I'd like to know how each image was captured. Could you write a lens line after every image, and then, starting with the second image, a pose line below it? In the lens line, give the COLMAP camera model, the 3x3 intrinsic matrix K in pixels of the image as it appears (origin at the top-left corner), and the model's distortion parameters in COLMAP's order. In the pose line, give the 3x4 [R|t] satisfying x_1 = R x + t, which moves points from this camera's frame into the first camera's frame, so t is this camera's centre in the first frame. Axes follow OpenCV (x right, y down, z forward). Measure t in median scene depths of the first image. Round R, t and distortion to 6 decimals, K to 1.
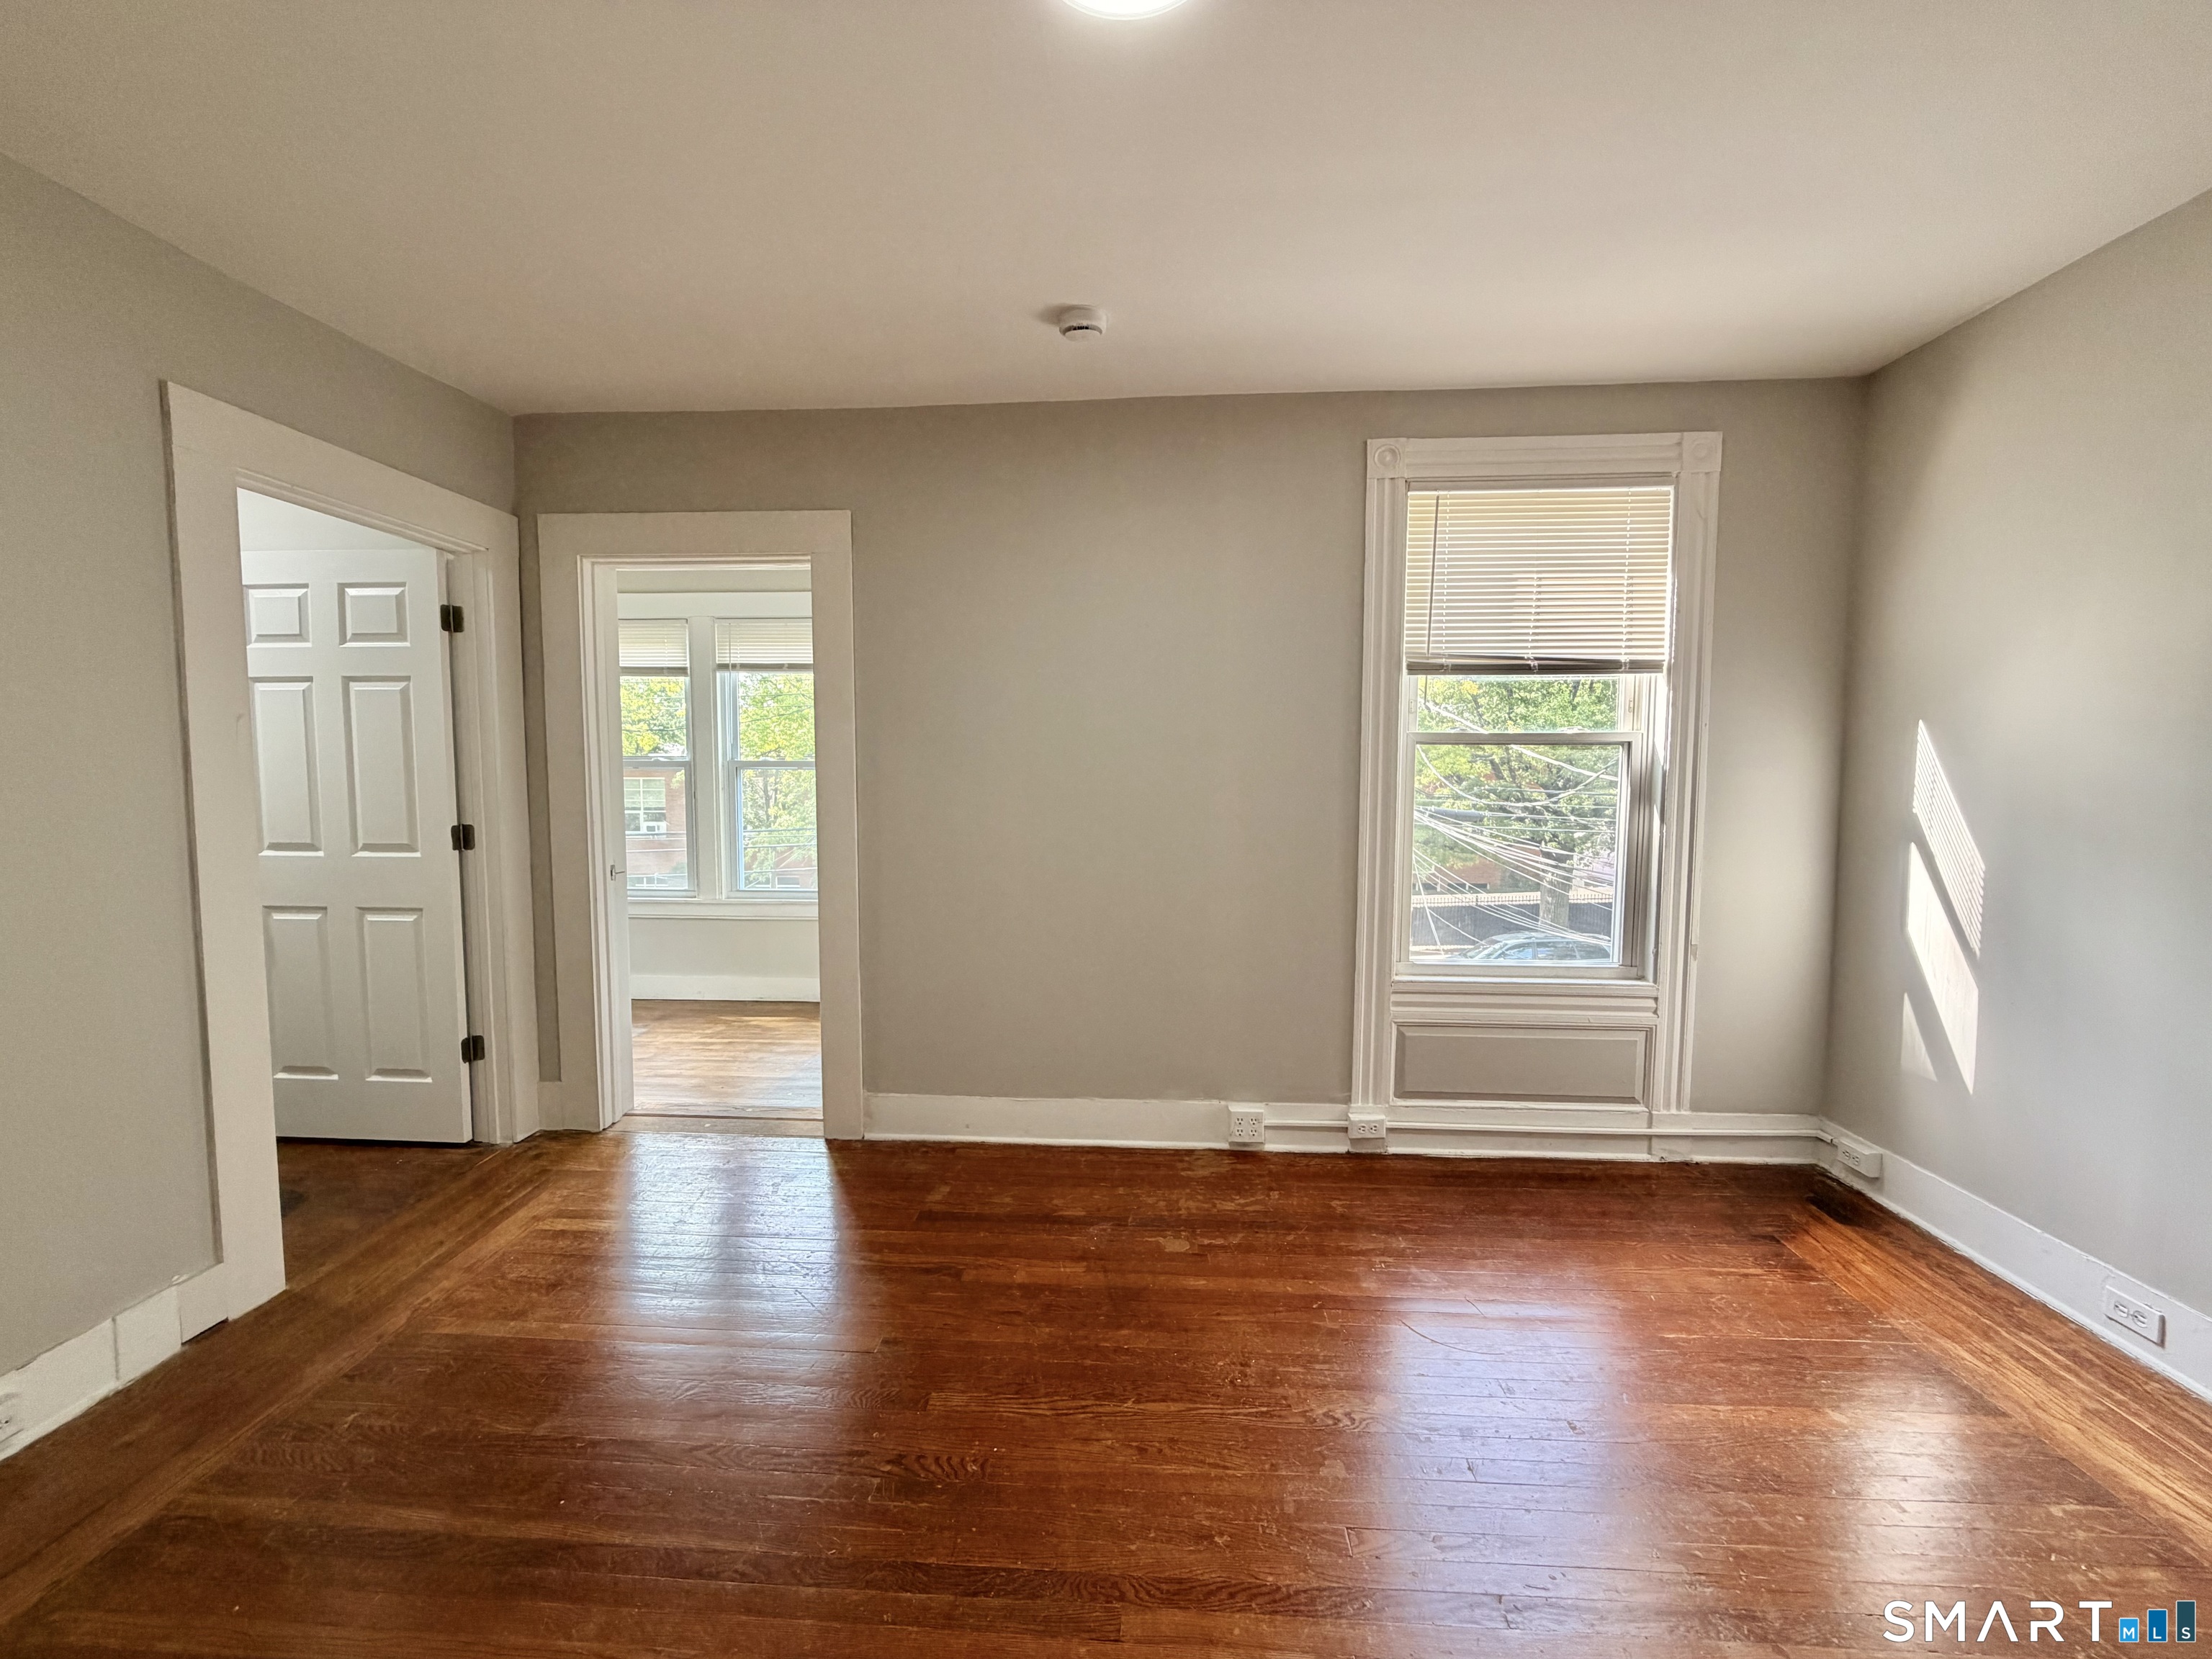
lens RADIAL K [[879.6, 0, 1097.6], [0, 879.6, 827.2], [0, 0, 1]] dist [-0.000470, -0.000703]
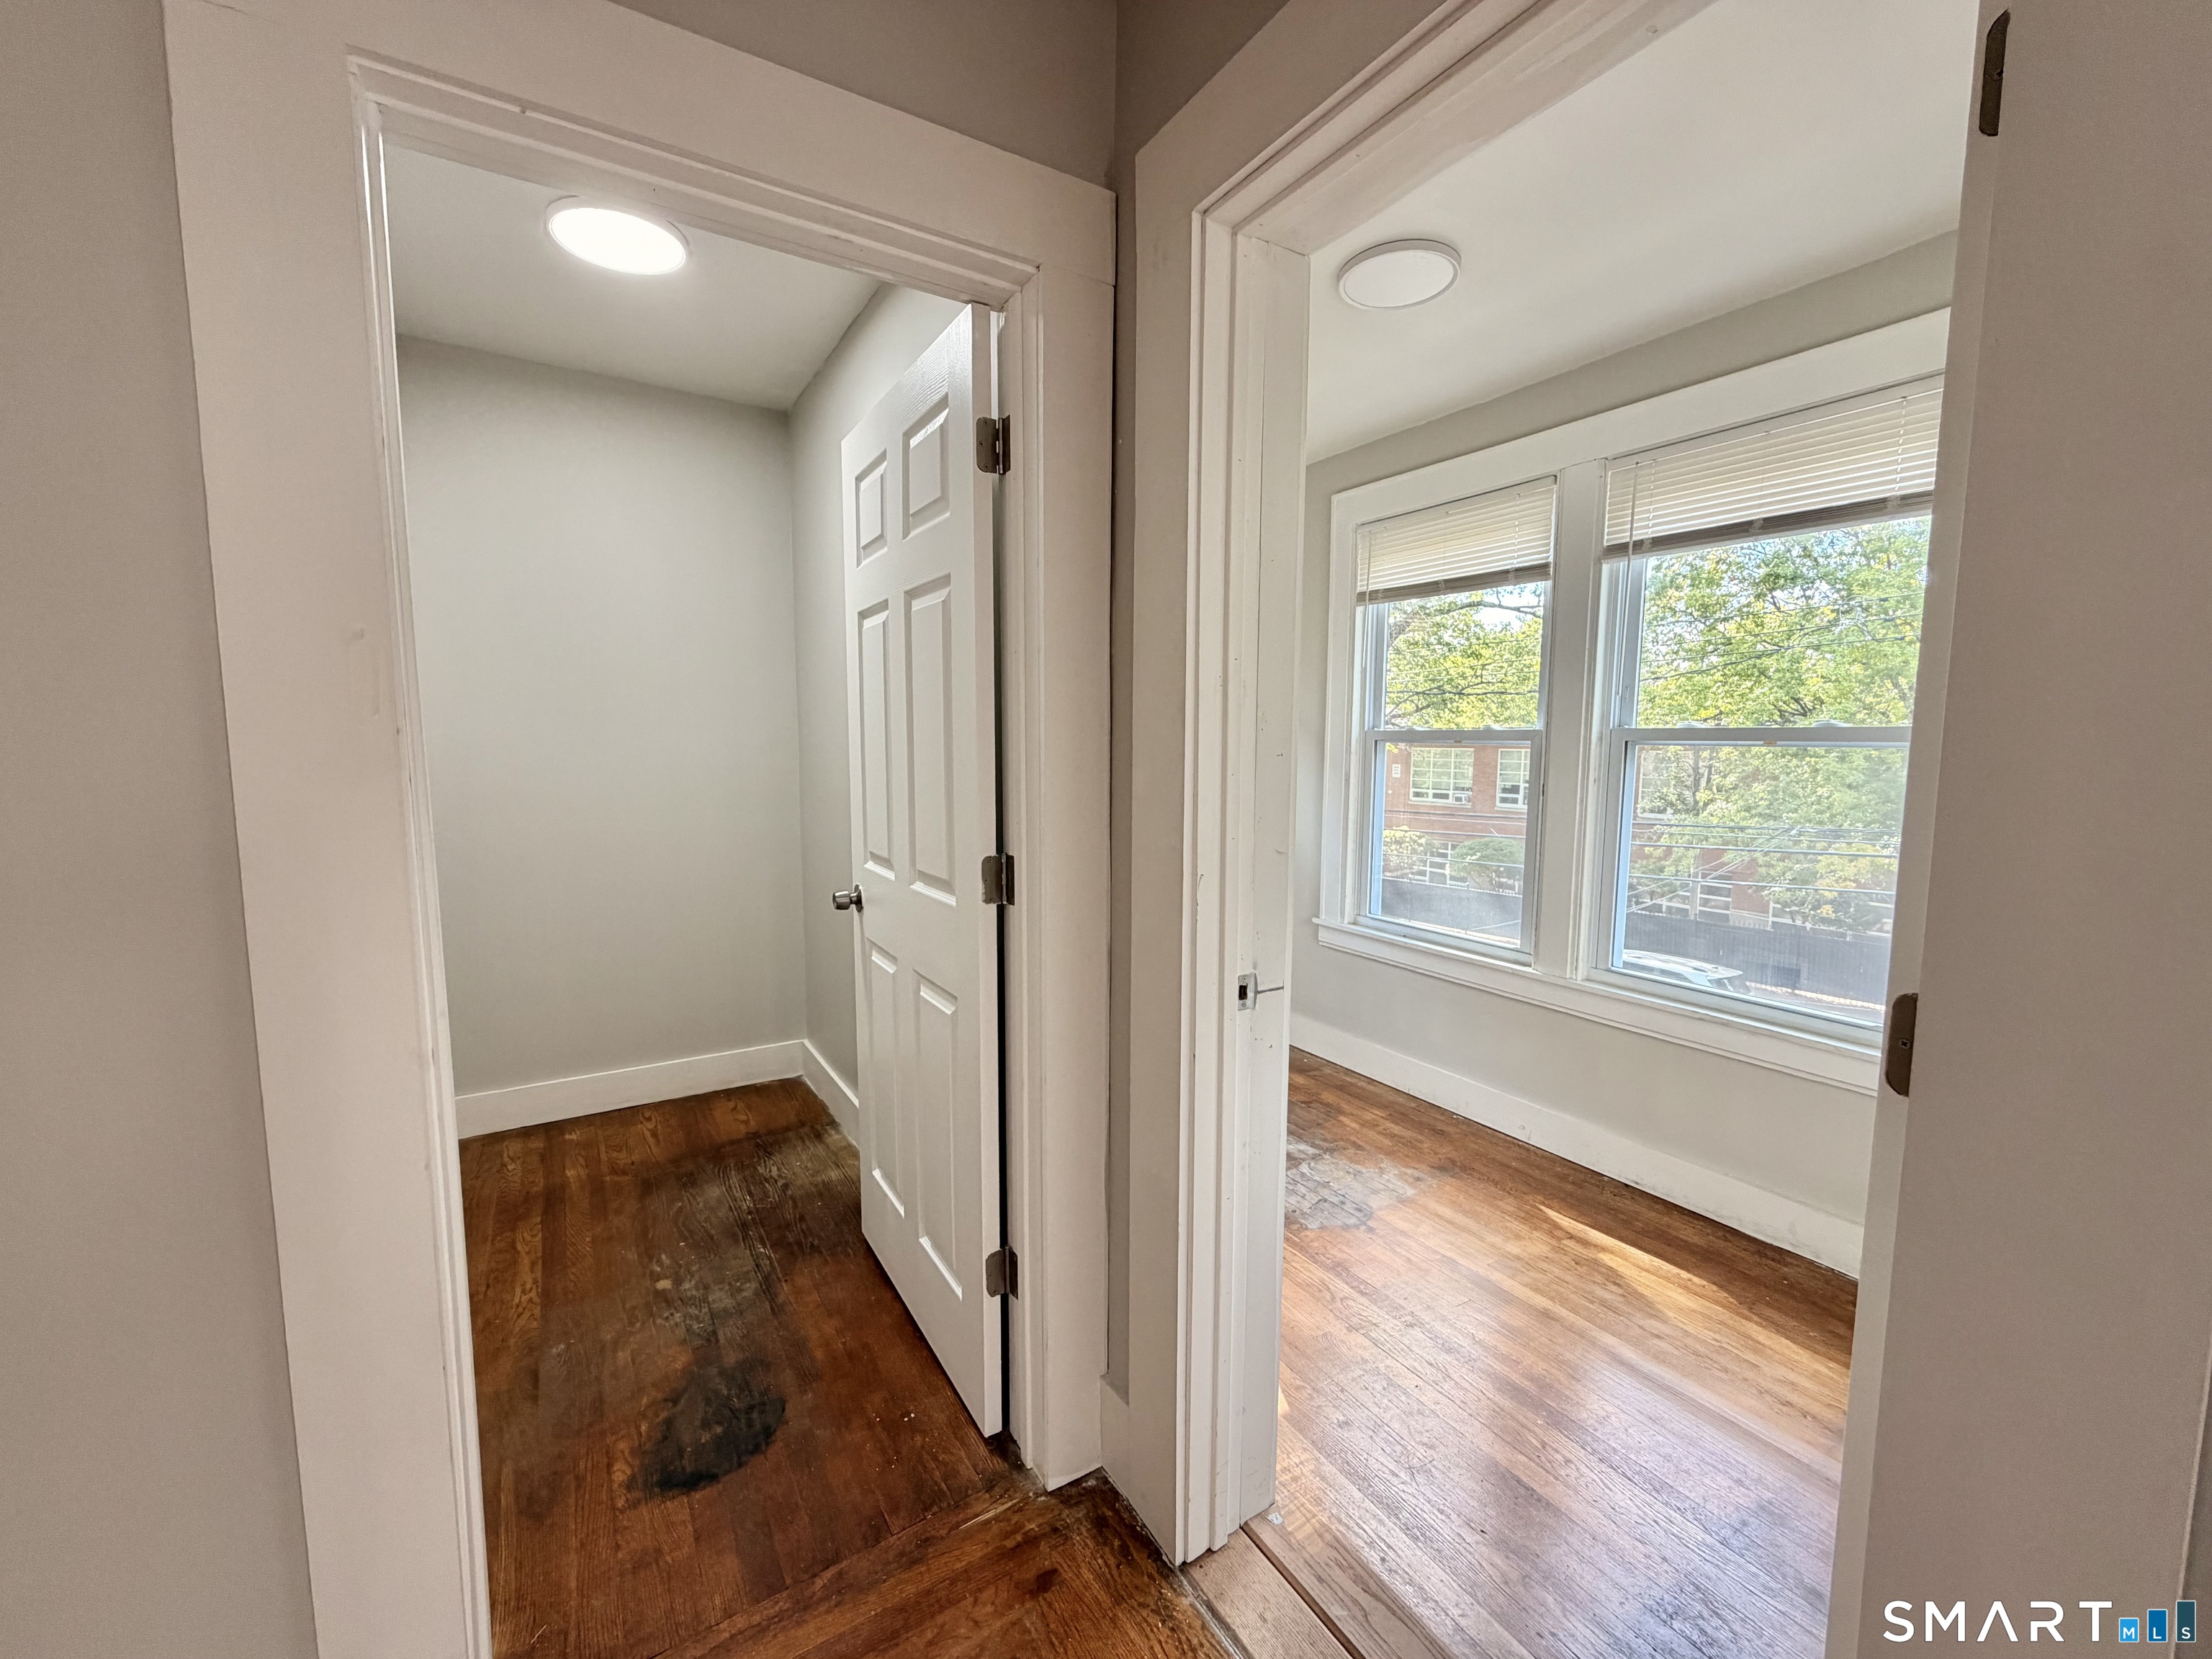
lens RADIAL K [[879.6, 0, 1094.1], [0, 879.6, 823.5], [0, 0, 1]] dist [-0.000470, -0.000703]
pose [[0.572746, 0.081667, -0.815654, -0.162573], [-0.057857, 0.996571, 0.059154, -0.032496], [0.817688, 0.013311, 0.575507, 0.444937]]
